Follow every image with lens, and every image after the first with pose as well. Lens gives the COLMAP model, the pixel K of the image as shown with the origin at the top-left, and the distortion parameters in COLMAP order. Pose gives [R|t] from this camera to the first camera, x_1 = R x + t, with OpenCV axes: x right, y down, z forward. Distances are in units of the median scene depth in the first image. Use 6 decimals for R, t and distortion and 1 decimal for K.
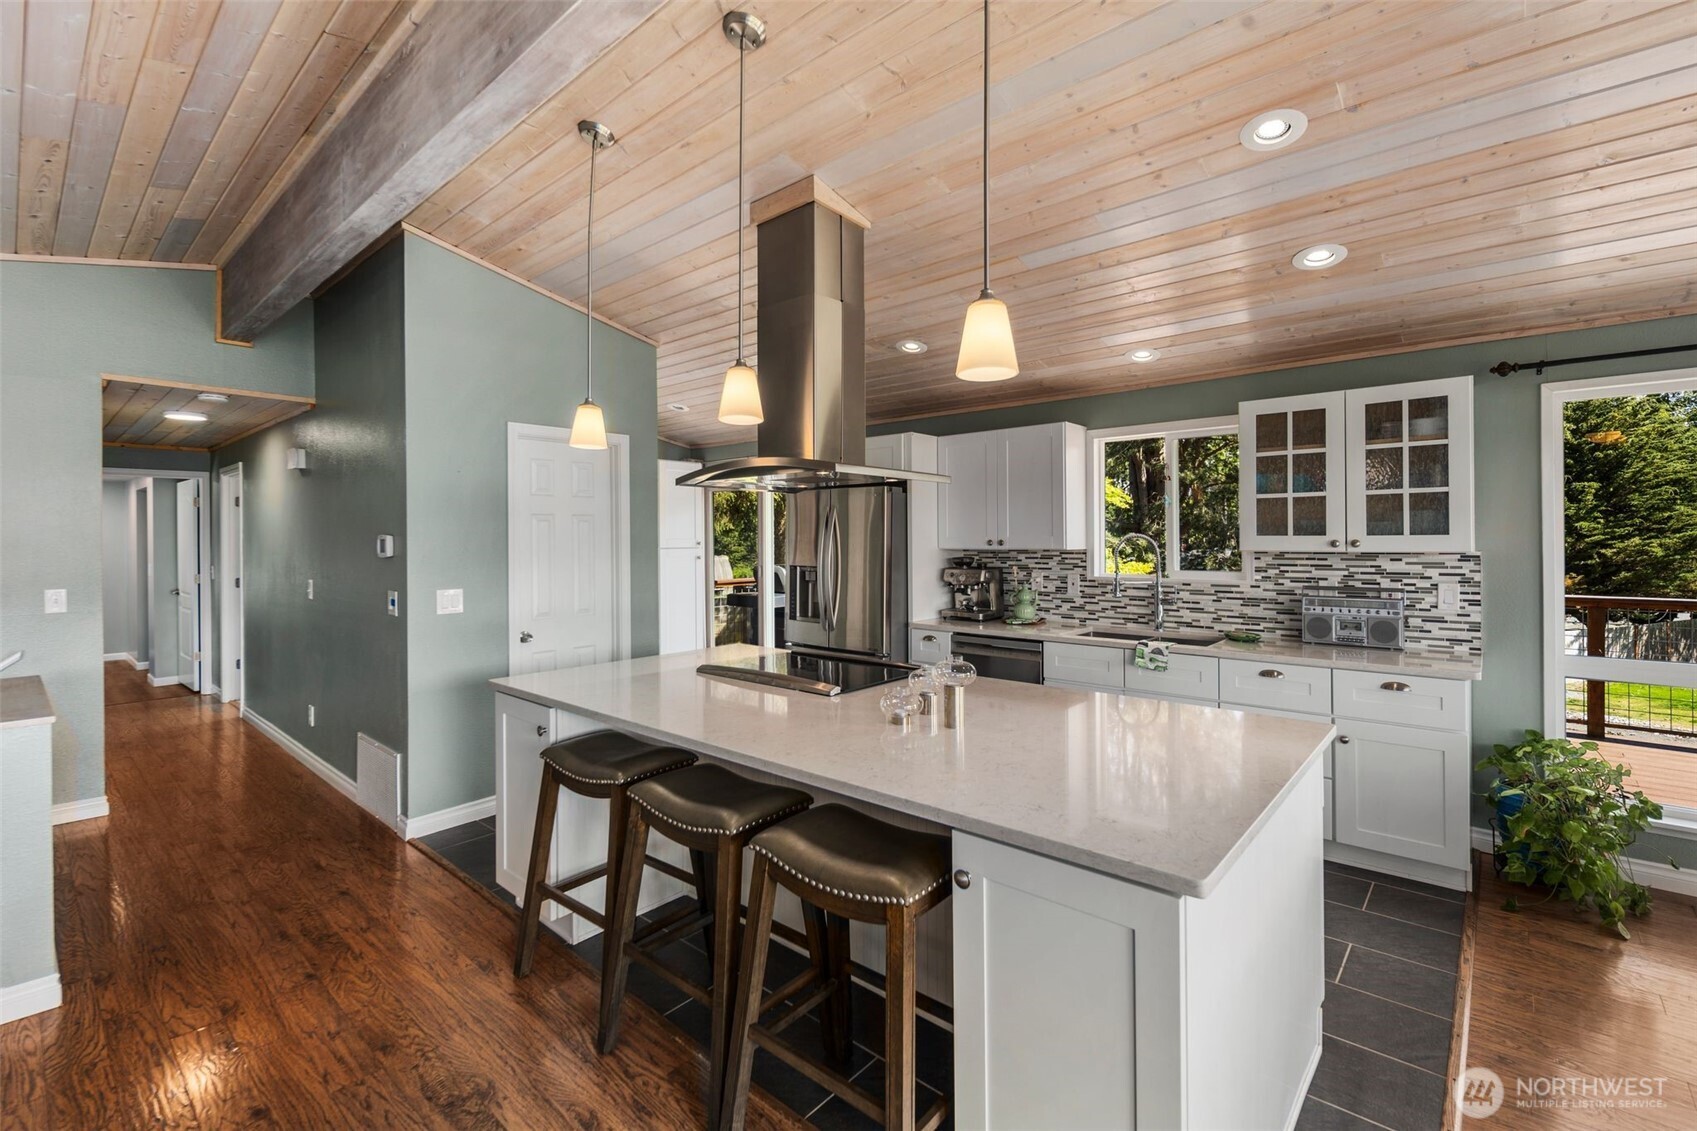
lens RADIAL K [[742.4, 0, 855.6], [0, 742.4, 538.2], [0, 0, 1]] dist [-0.002650, -0.000691]
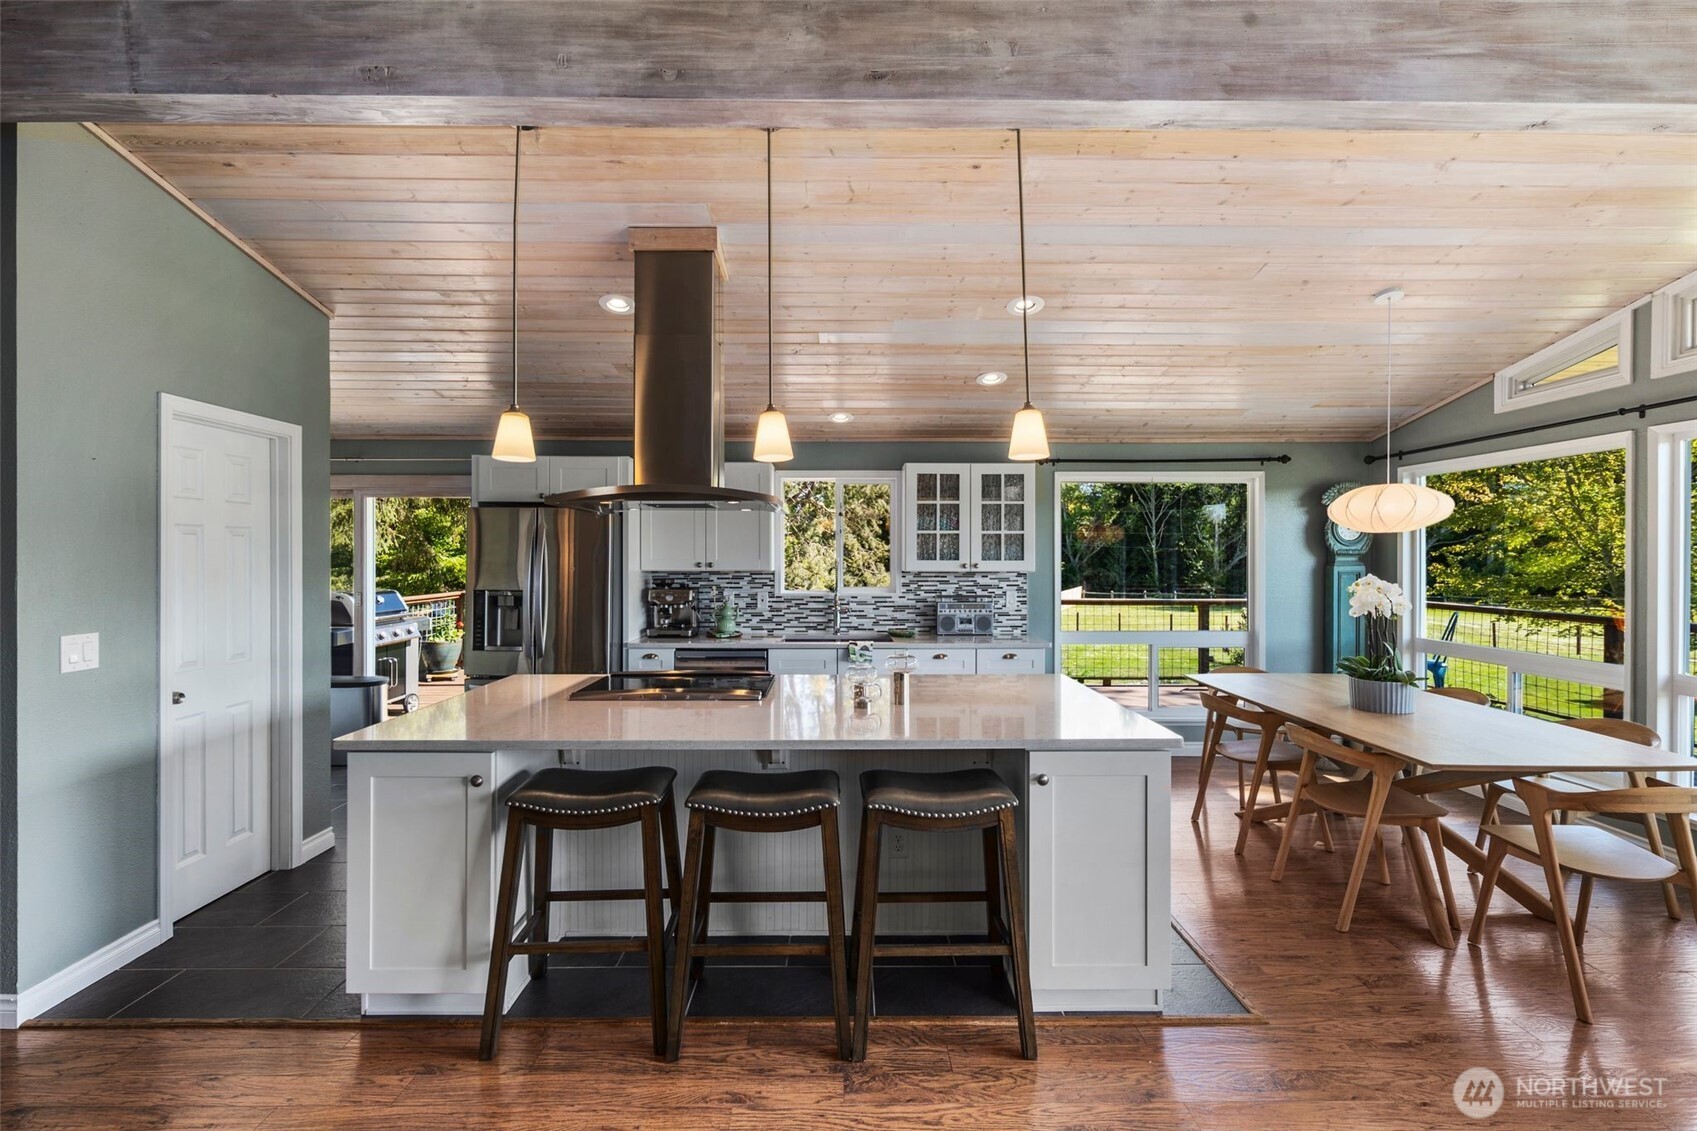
lens RADIAL K [[742.4, 0, 857.4], [0, 742.4, 563.8], [0, 0, 1]] dist [-0.002650, -0.000691]
pose [[0.742676, 0.001999, 0.669648, -0.476929], [-0.005951, 0.999976, 0.003615, -0.001161], [-0.669625, -0.006670, 0.742669, 0.037767]]
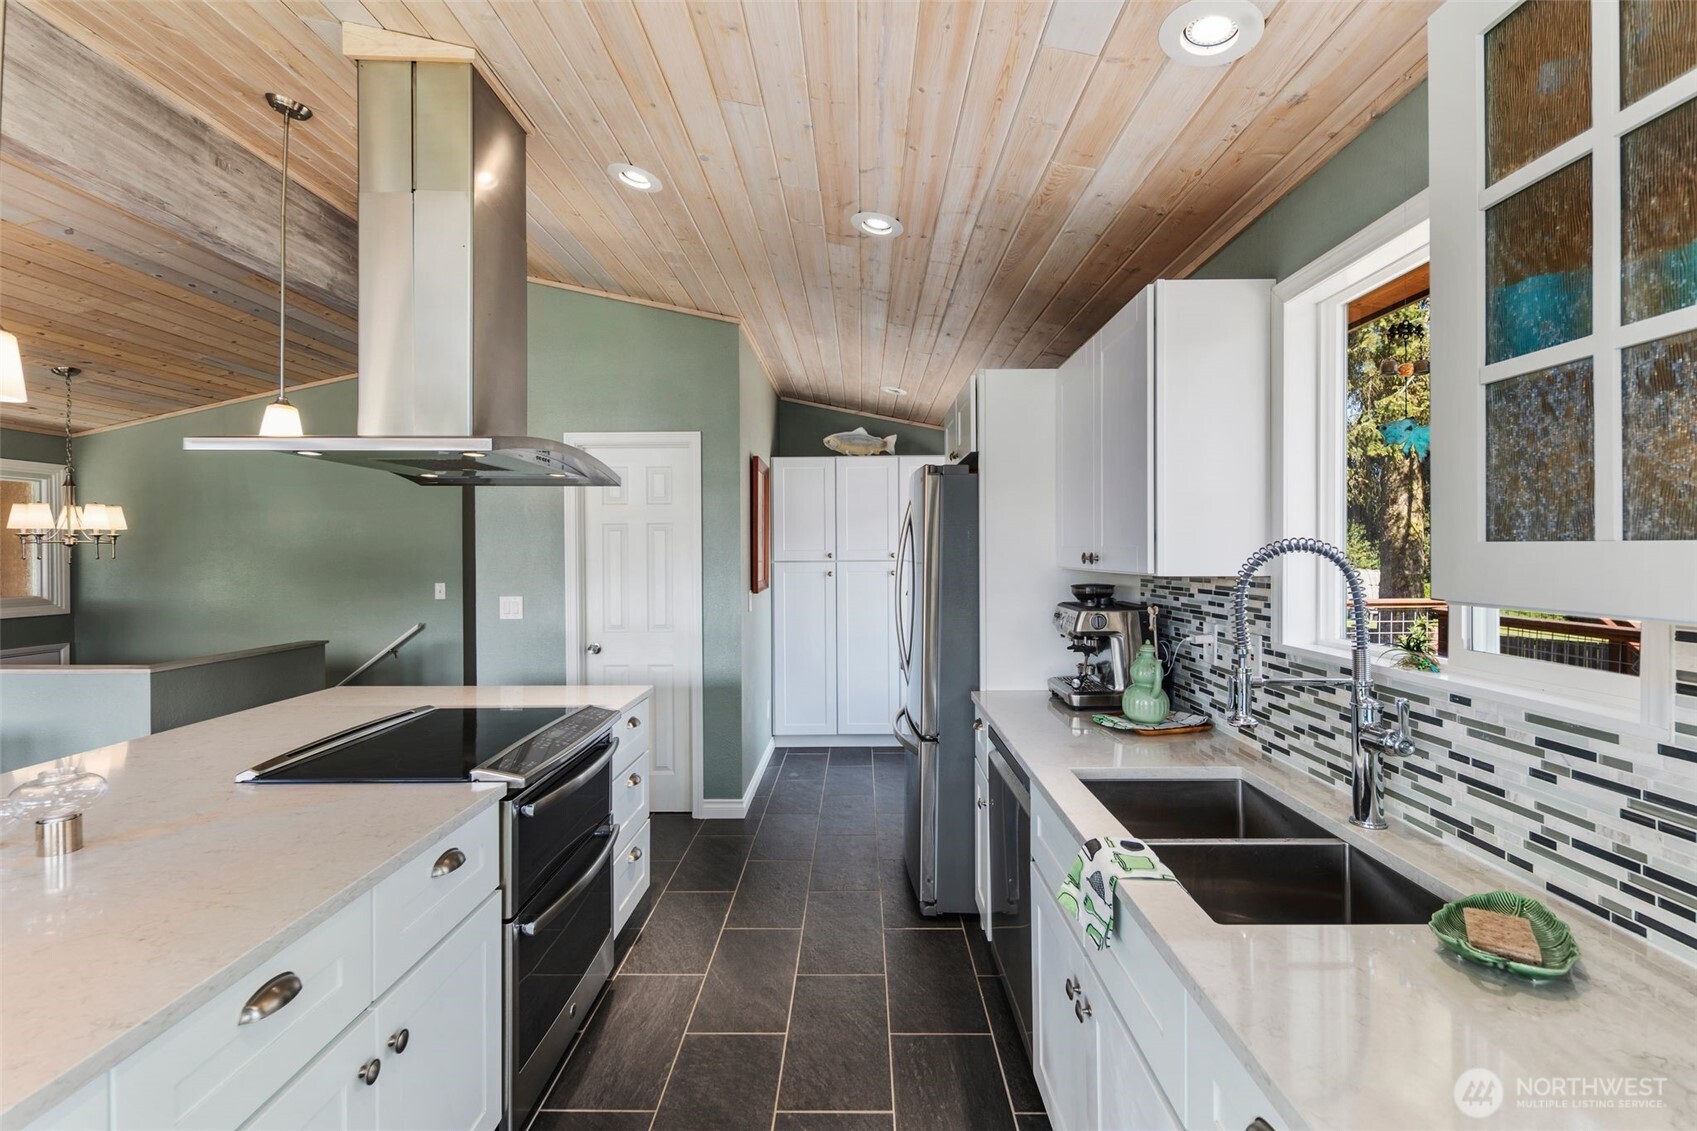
lens RADIAL K [[742.4, 0, 855.8], [0, 742.4, 552.6], [0, 0, 1]] dist [-0.002650, -0.000691]
pose [[0.647547, 0.004745, -0.762011, 0.589318], [-0.001618, 0.999987, 0.004852, -0.000194], [0.762024, -0.001909, 0.647546, 0.692033]]
